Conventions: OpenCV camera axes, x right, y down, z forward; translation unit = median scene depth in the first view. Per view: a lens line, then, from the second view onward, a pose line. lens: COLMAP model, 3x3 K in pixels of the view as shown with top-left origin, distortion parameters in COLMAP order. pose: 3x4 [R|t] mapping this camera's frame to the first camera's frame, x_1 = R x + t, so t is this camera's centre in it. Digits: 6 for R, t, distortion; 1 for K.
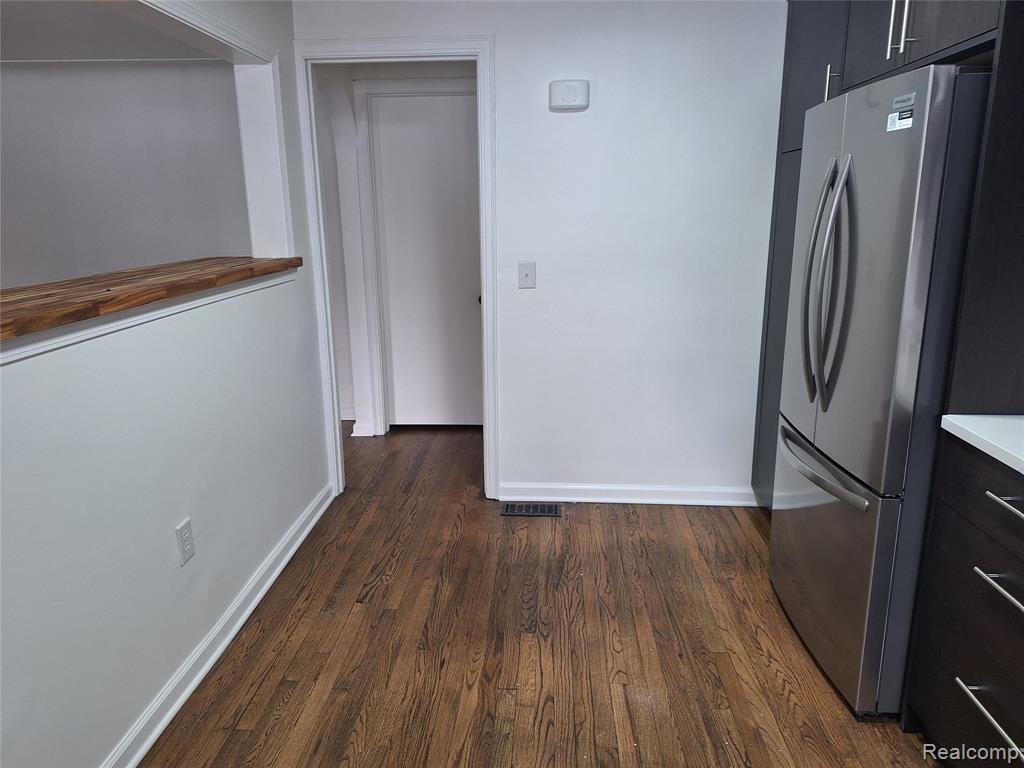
lens RADIAL K [[710.7, 0, 515.8], [0, 710.7, 383.0], [0, 0, 1]] dist [0.026004, -0.007329]
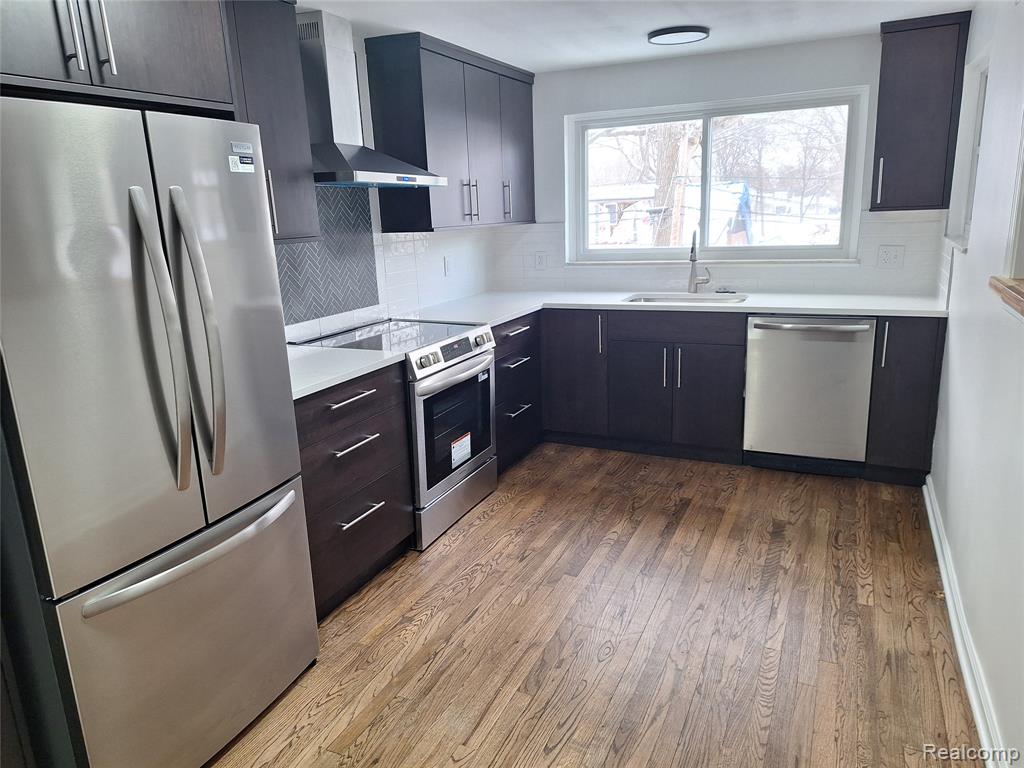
lens RADIAL K [[704.8, 0, 511.5], [0, 704.8, 380.8], [0, 0, 1]] dist [0.088652, -0.144805]
pose [[-0.924762, -0.048299, 0.377468, -0.247982], [0.136689, 0.883557, 0.447933, -0.429139], [-0.355149, 0.465827, -0.810478, 1.613567]]
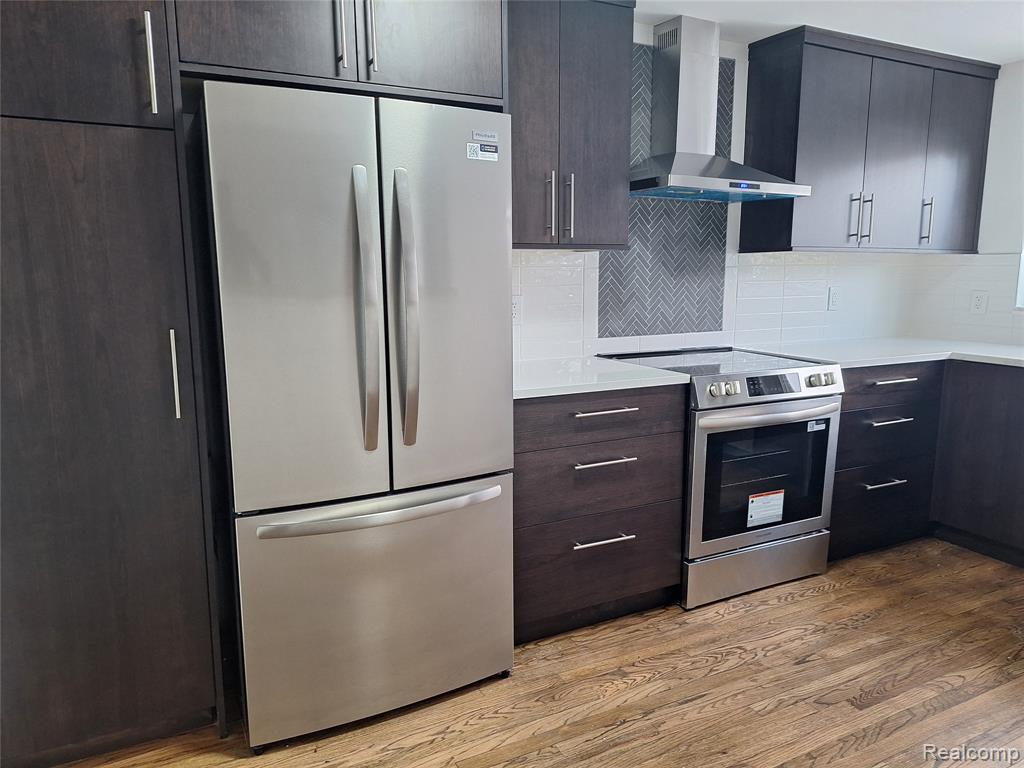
lens RADIAL K [[707.0, 0, 512.2], [0, 707.0, 378.0], [0, 0, 1]] dist [0.064714, -0.076624]
pose [[-0.493490, -0.121427, 0.861233, -0.434400], [0.219382, 0.940811, 0.258354, -0.260405], [-0.841629, 0.316434, -0.437642, 1.326204]]
